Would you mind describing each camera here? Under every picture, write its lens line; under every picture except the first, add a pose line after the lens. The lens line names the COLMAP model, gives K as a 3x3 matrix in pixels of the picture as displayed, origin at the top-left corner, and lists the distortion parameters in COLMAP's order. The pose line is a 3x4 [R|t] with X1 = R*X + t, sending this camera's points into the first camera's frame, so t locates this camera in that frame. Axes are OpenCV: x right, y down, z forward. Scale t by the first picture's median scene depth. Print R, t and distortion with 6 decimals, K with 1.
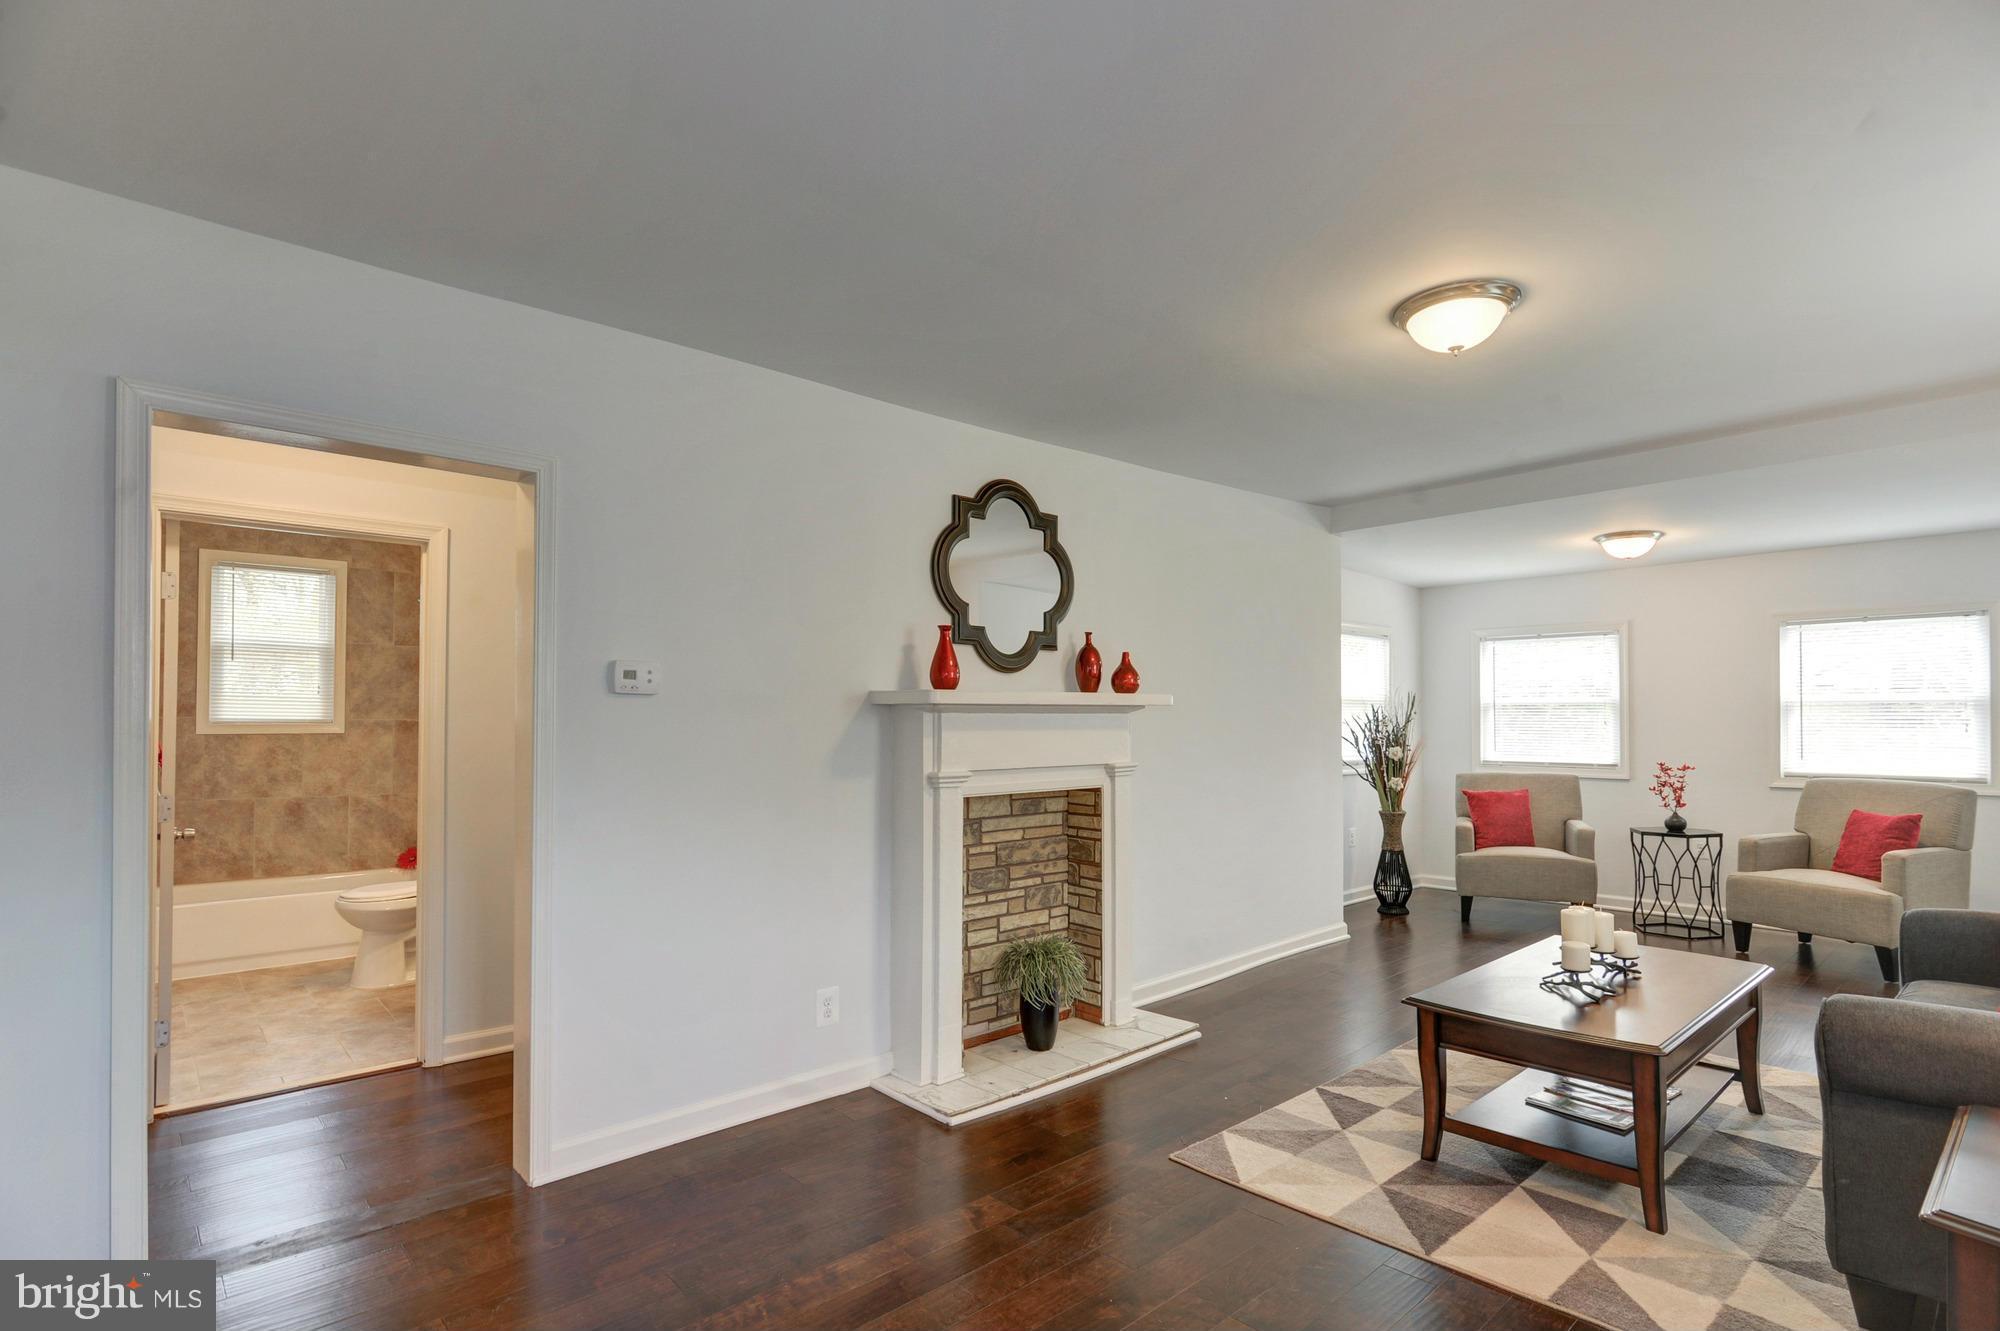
lens RADIAL K [[995.5, 0, 1019.9], [0, 995.5, 706.3], [0, 0, 1]] dist [-0.001889, -0.002063]
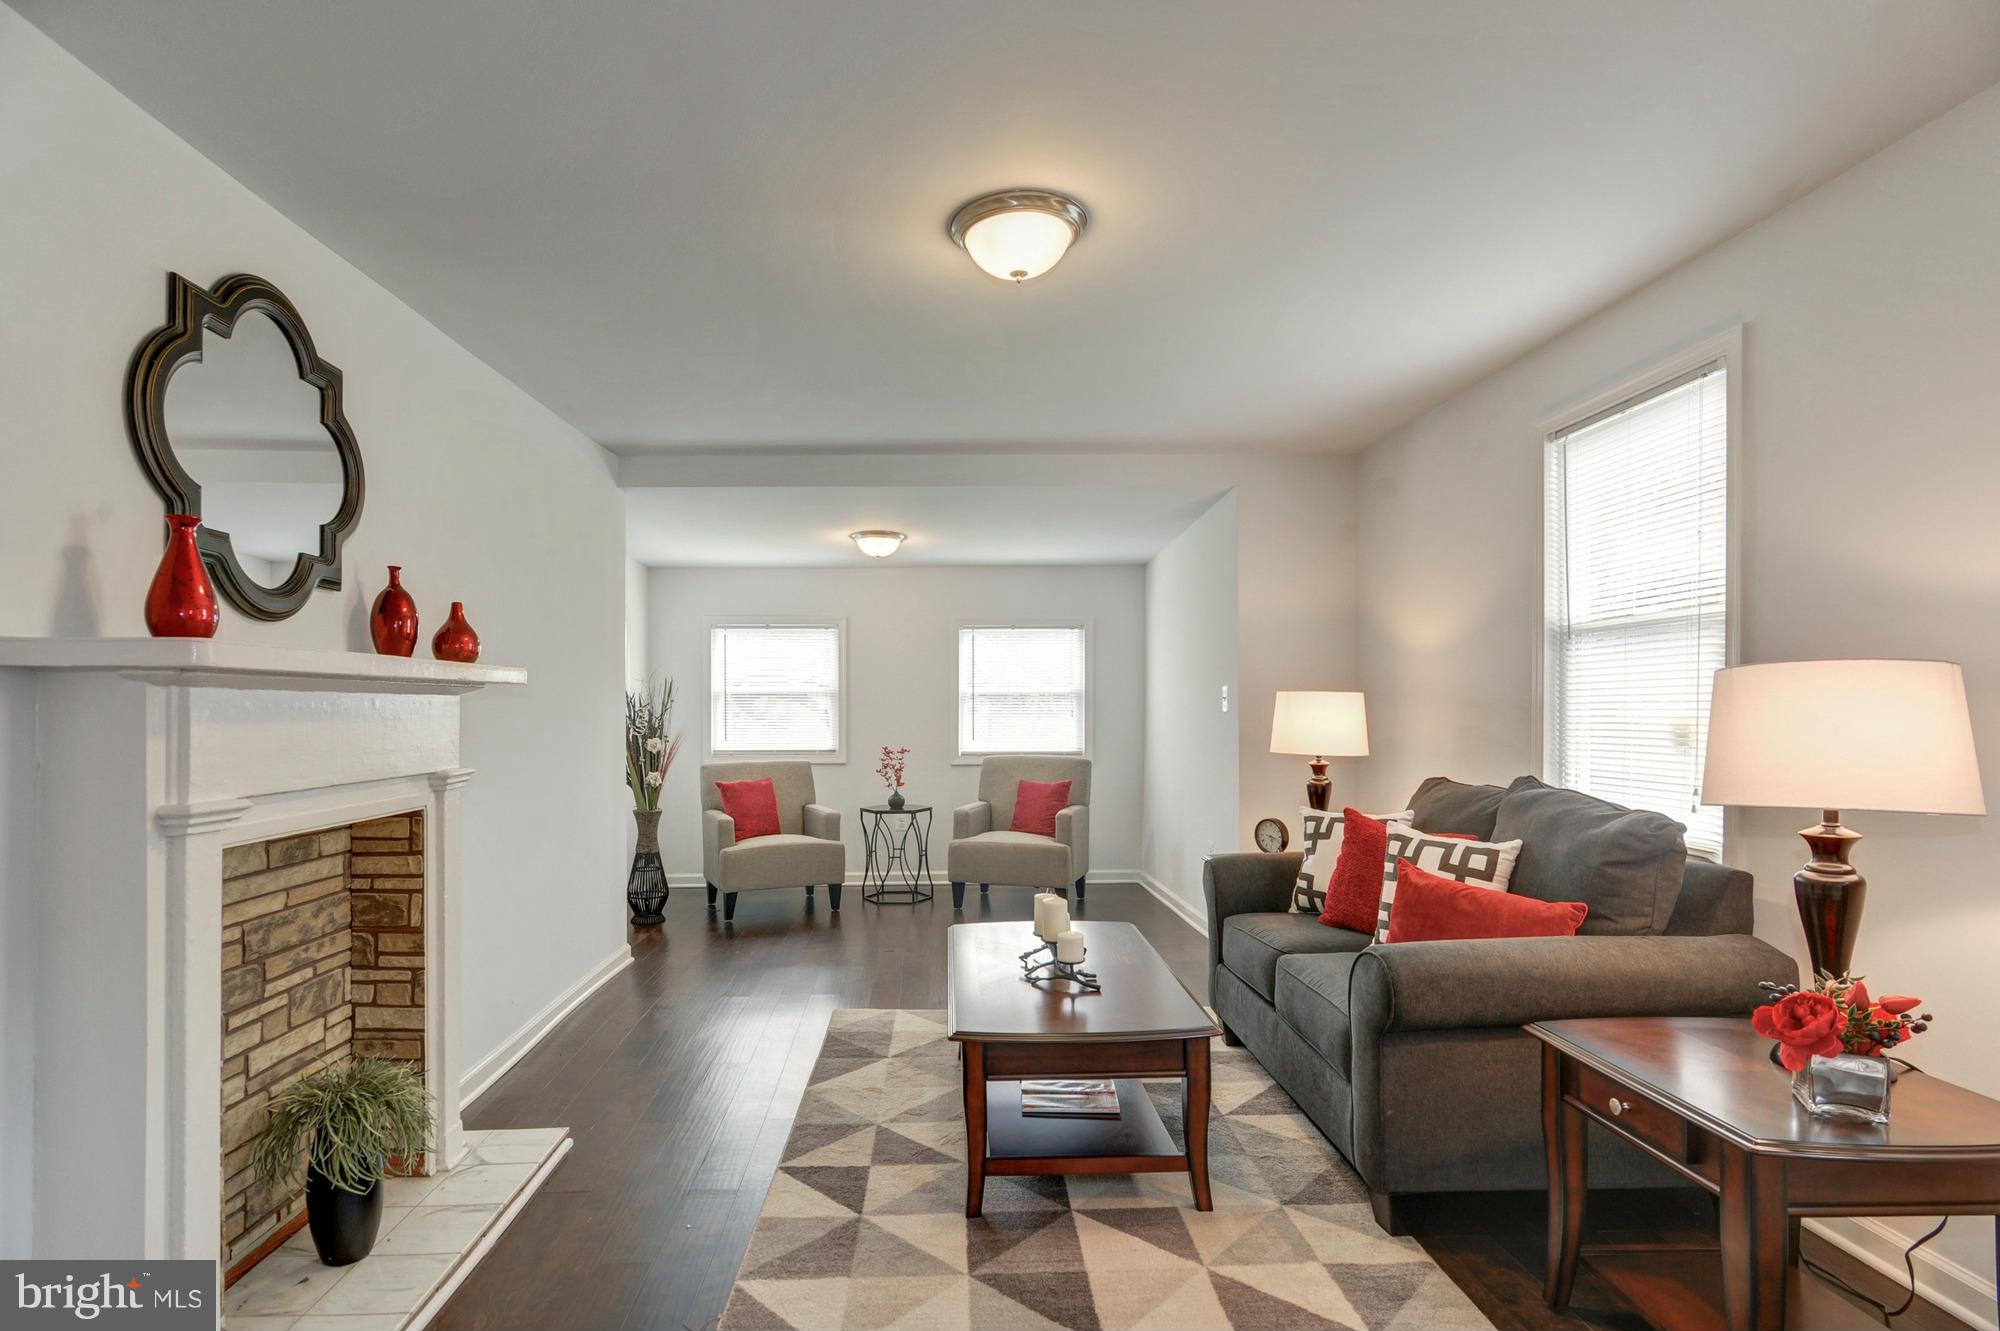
lens RADIAL K [[976.0, 0, 956.2], [0, 976.0, 708.9], [0, 0, 1]] dist [-0.001399, 0.002205]
pose [[0.667575, -0.000474, 0.744542, -0.123640], [-0.006879, 0.999953, 0.006805, 0.007564], [-0.744510, -0.009665, 0.667541, 0.249689]]
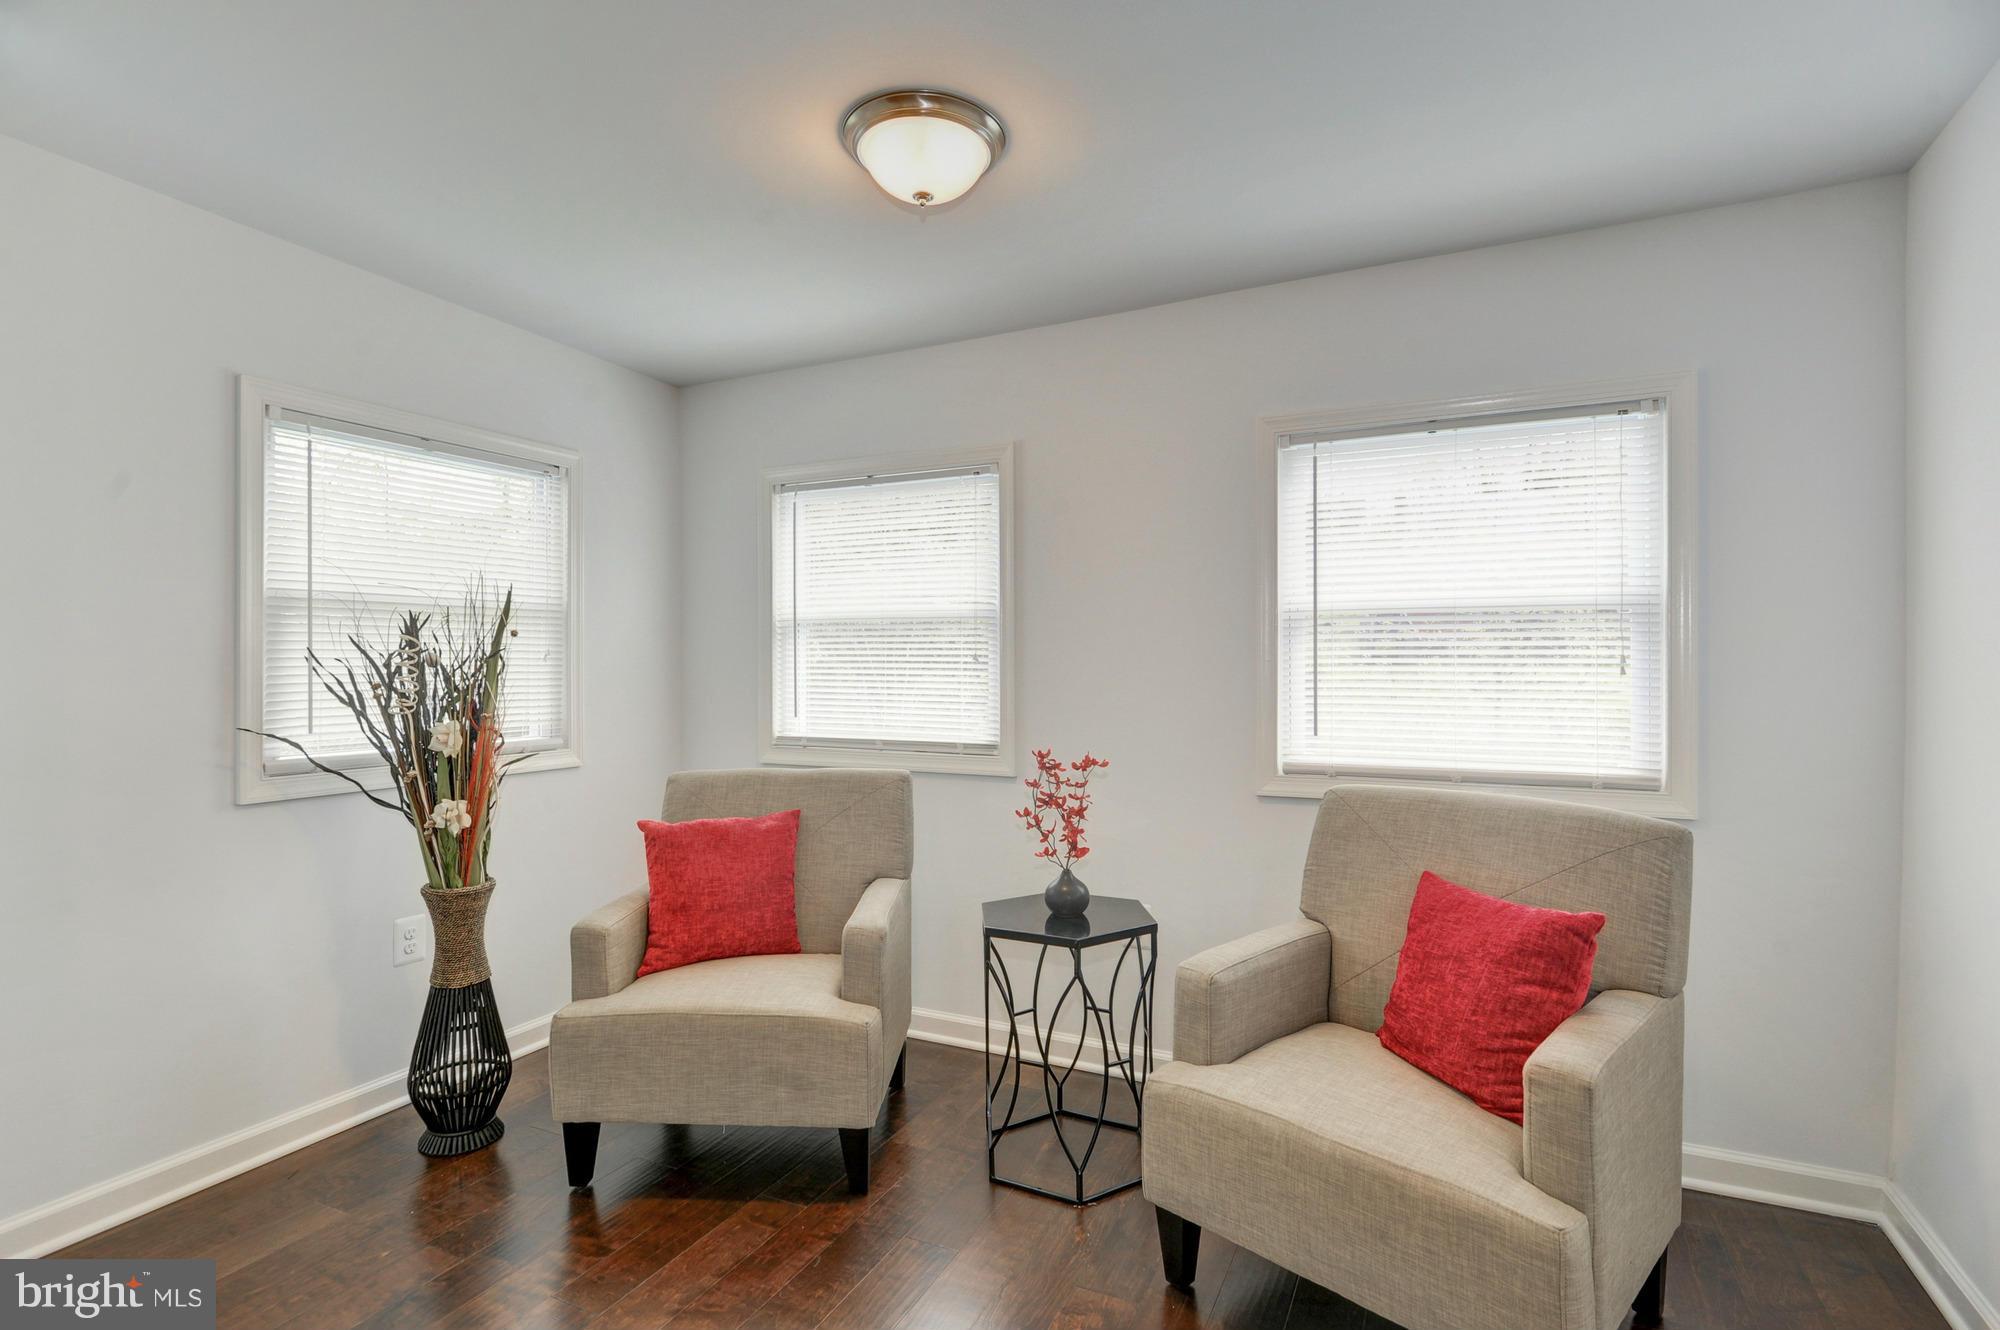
lens RADIAL K [[976.0, 0, 1011.2], [0, 976.0, 655.9], [0, 0, 1]] dist [-0.001399, 0.002205]
pose [[0.933998, -0.006611, 0.357217, 0.552975], [0.001481, 0.999892, 0.014633, 0.011725], [-0.357275, -0.013138, 0.933907, 0.704190]]
